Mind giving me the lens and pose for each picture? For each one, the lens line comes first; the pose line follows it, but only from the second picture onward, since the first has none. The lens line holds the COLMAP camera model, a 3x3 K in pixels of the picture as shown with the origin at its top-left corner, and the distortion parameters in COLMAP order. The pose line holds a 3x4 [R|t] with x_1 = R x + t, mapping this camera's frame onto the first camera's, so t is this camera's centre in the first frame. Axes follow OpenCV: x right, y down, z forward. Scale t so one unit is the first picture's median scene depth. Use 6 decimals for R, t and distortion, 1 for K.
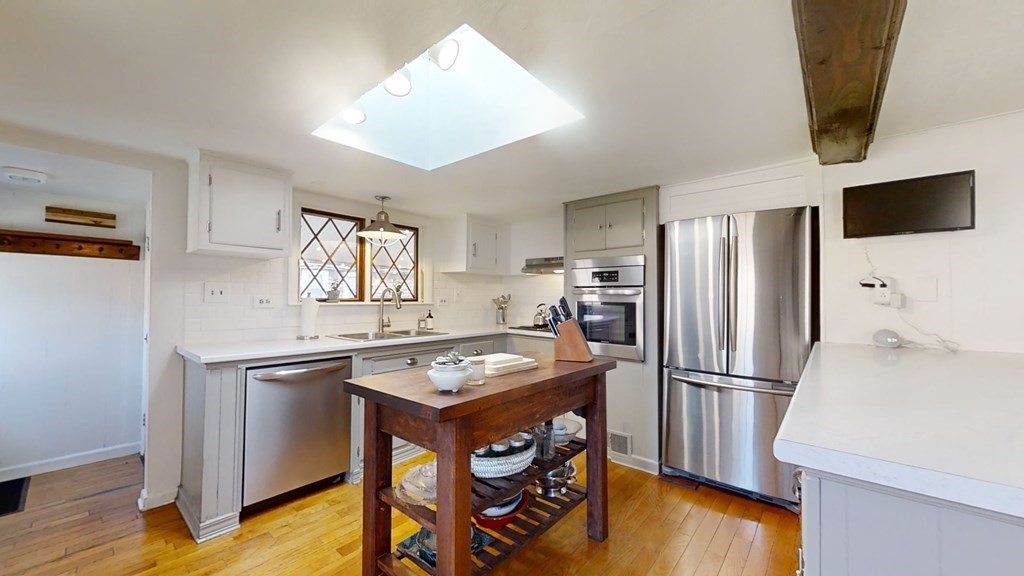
lens RADIAL K [[375.1, 0, 509.8], [0, 375.1, 290.7], [0, 0, 1]] dist [-0.000864, -0.000032]
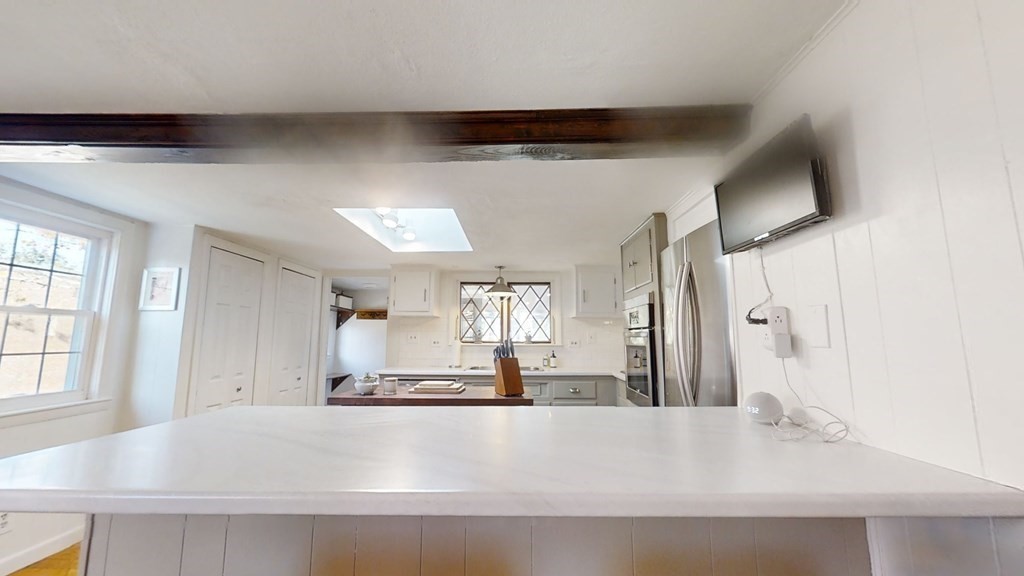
lens RADIAL K [[375.1, 0, 509.8], [0, 375.1, 290.7], [0, 0, 1]] dist [-0.000864, -0.000032]
pose [[0.634104, -0.102176, -0.766467, 0.704200], [0.016108, 0.992762, -0.119017, 0.002418], [0.773080, 0.063123, 0.631160, 0.159565]]
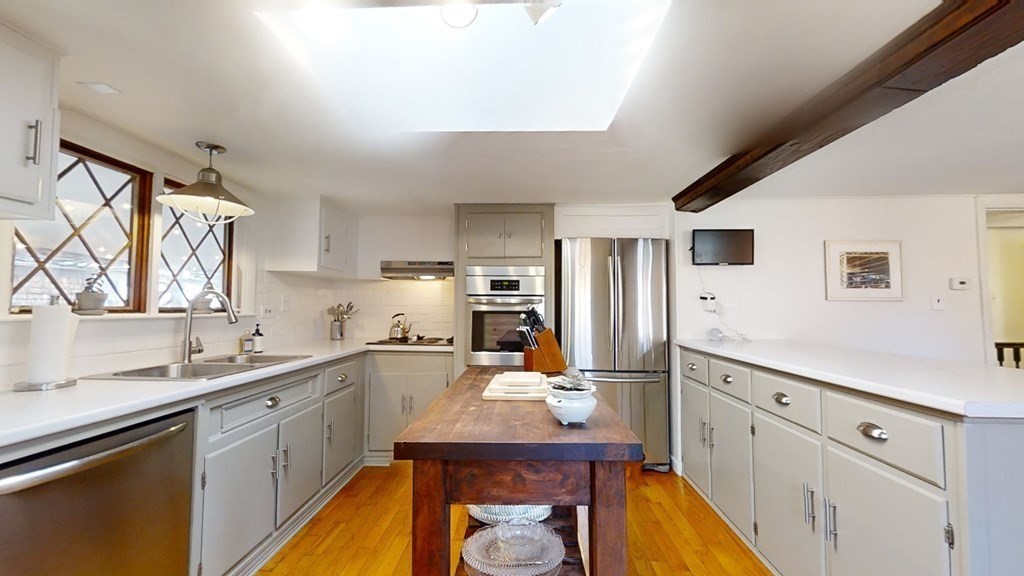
lens RADIAL K [[379.2, 0, 512.0], [0, 379.2, 288.0], [0, 0, 1]] dist [0.000501, 0.000010]
pose [[0.781415, 0.032153, 0.623183, -0.322906], [-0.011937, 0.999259, -0.036588, 0.005484], [-0.623898, 0.021152, 0.781220, 0.186634]]
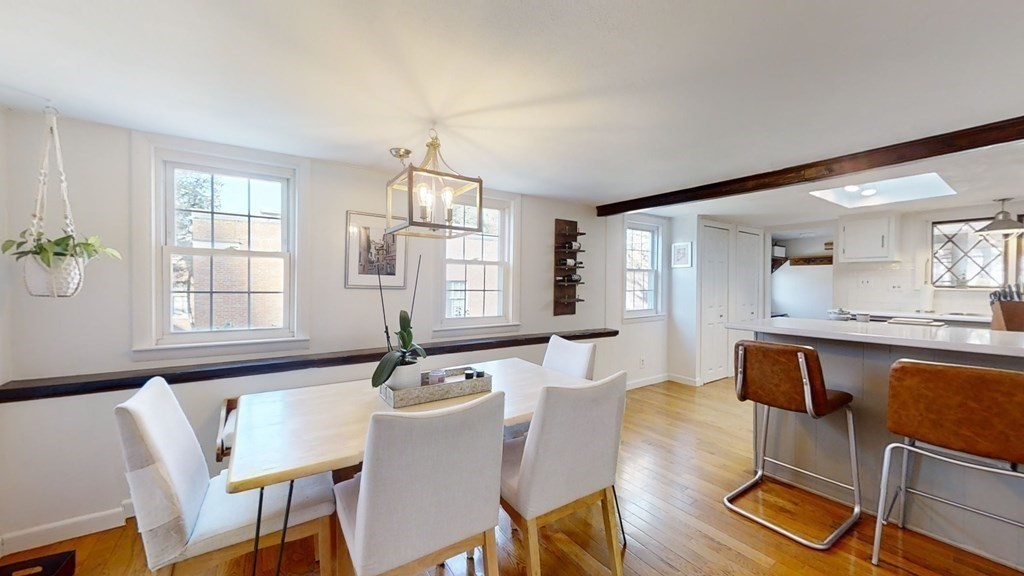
lens RADIAL K [[375.1, 0, 509.8], [0, 375.1, 290.7], [0, 0, 1]] dist [-0.000864, -0.000032]
pose [[-0.259544, 0.015675, -0.965604, 1.152101], [0.017281, 0.999784, 0.011585, -0.003306], [0.965577, -0.013680, -0.259758, -0.179791]]
